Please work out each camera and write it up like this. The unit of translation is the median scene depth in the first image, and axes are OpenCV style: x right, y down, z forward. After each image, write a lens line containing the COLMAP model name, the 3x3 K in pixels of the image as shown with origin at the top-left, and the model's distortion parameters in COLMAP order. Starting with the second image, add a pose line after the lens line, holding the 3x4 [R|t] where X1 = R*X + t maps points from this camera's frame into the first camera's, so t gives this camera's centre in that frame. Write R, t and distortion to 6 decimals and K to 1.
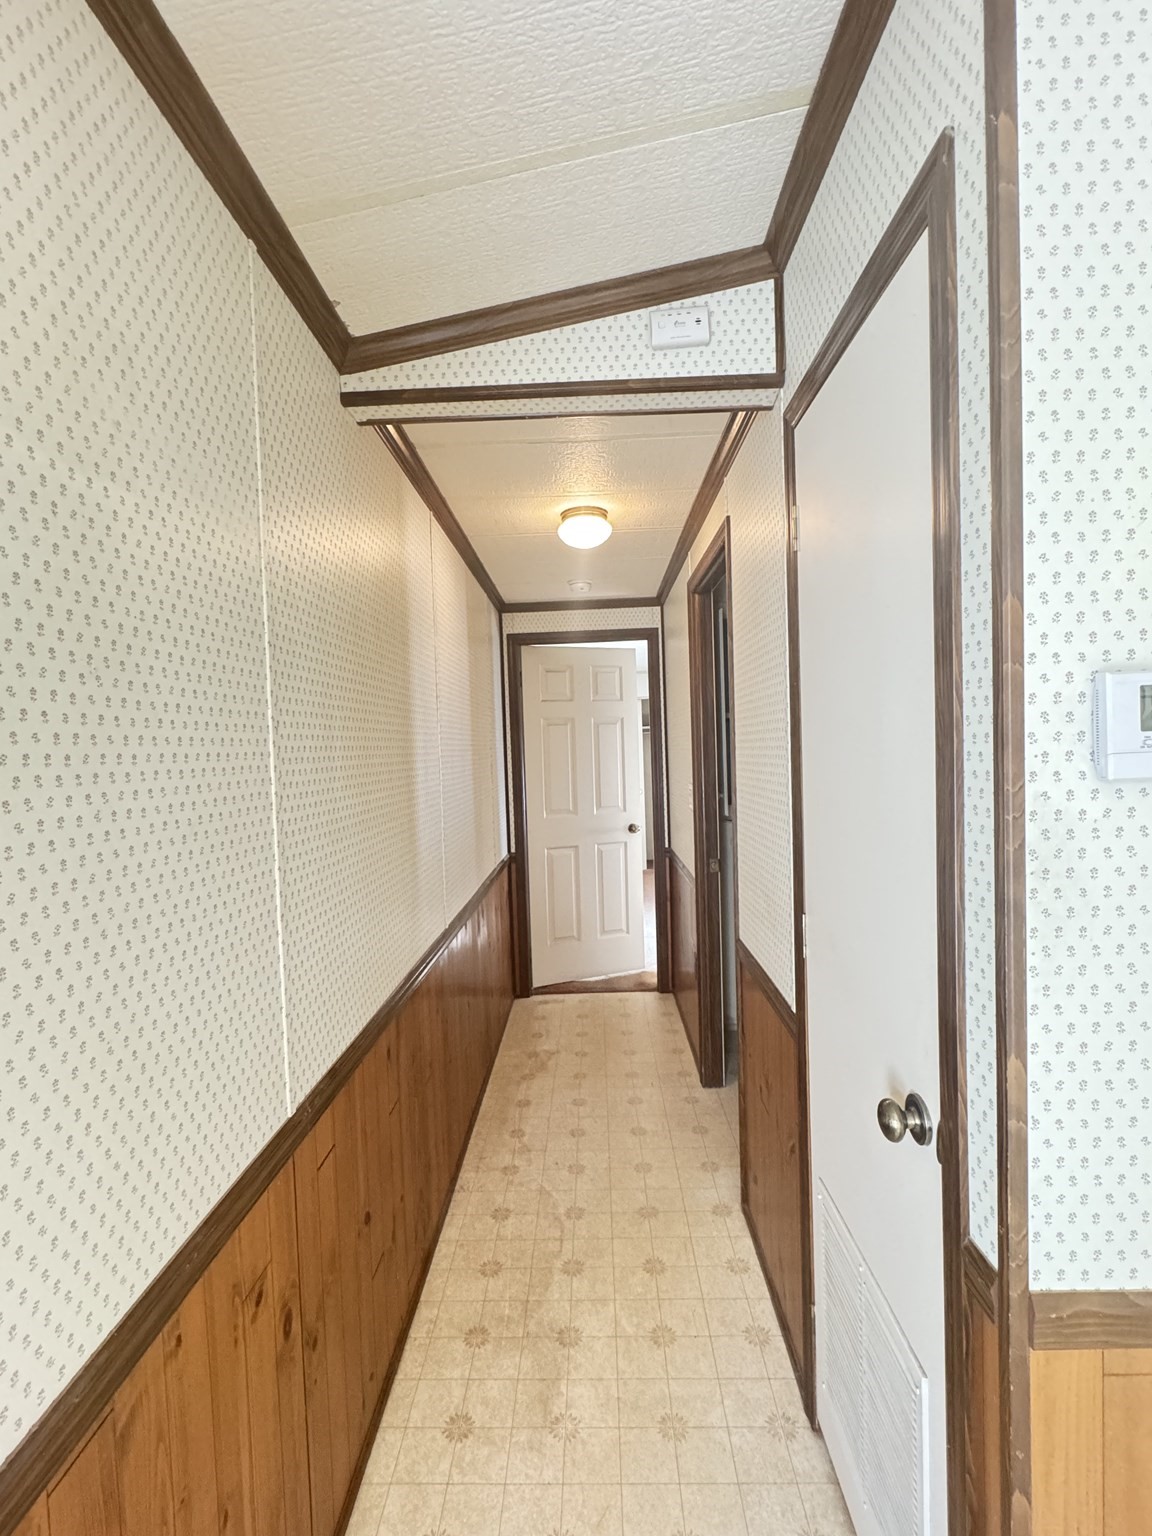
lens RADIAL K [[705.3, 0, 576.0], [0, 705.3, 768.0], [0, 0, 1]] dist [-0.001412, 0.000693]
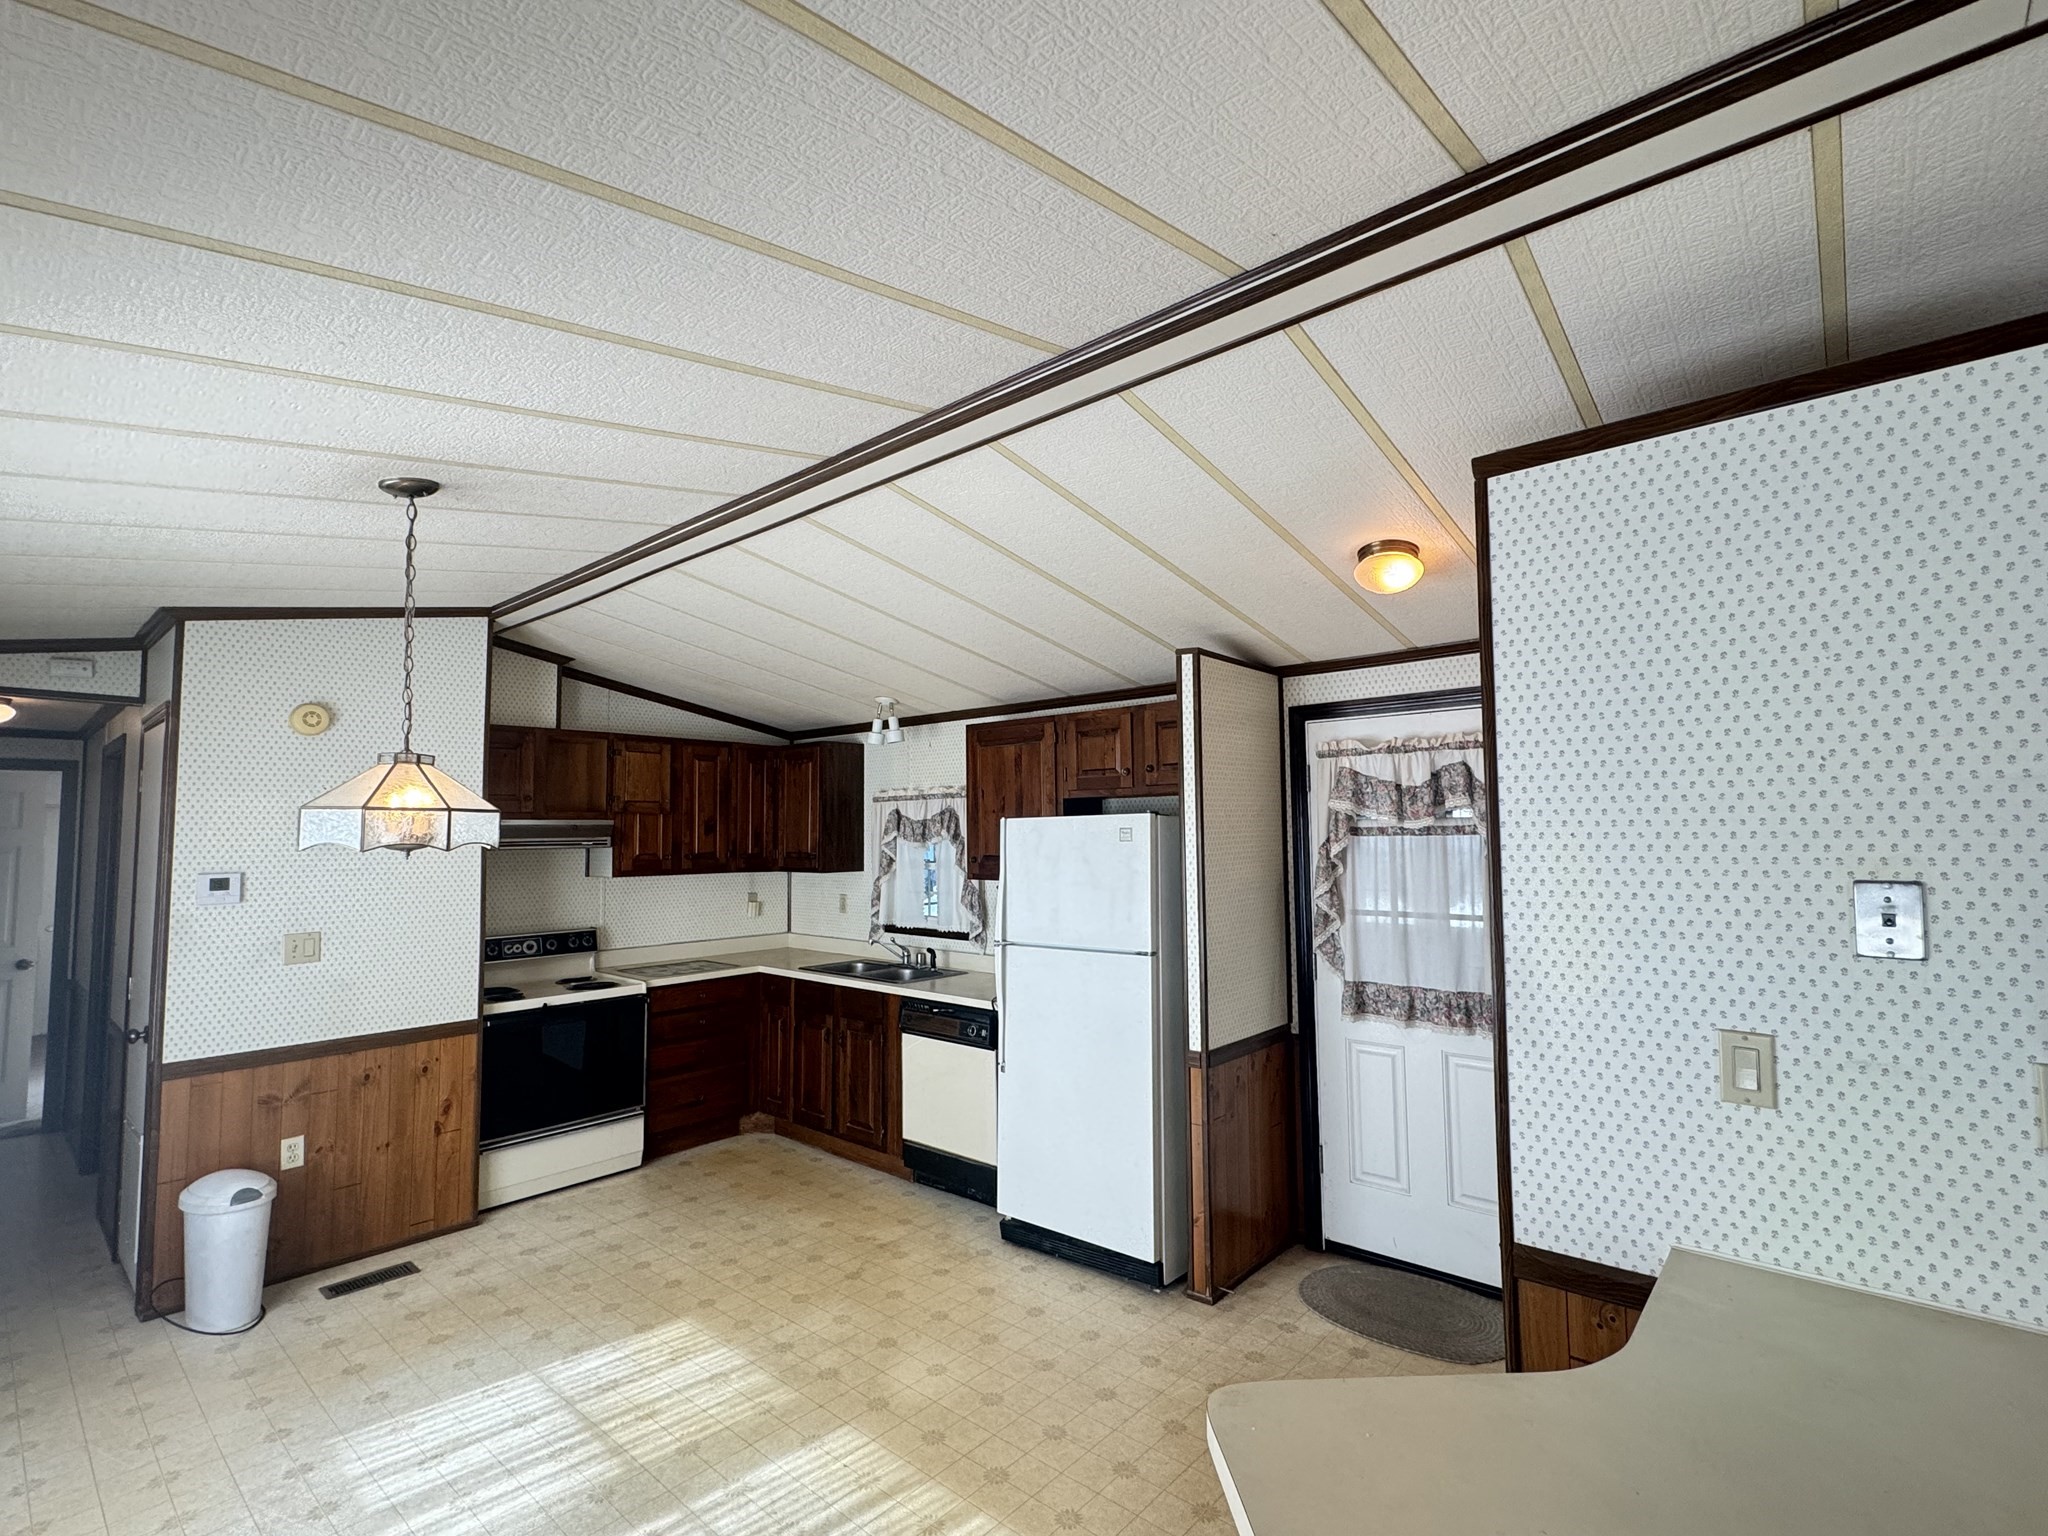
lens RADIAL K [[940.4, 0, 1025.9], [0, 940.4, 769.4], [0, 0, 1]] dist [-0.001412, 0.000693]
pose [[0.641851, 0.079721, 0.762674, -0.042039], [0.012401, 0.993372, -0.114272, -0.012572], [-0.766729, 0.082804, 0.636608, -0.951266]]
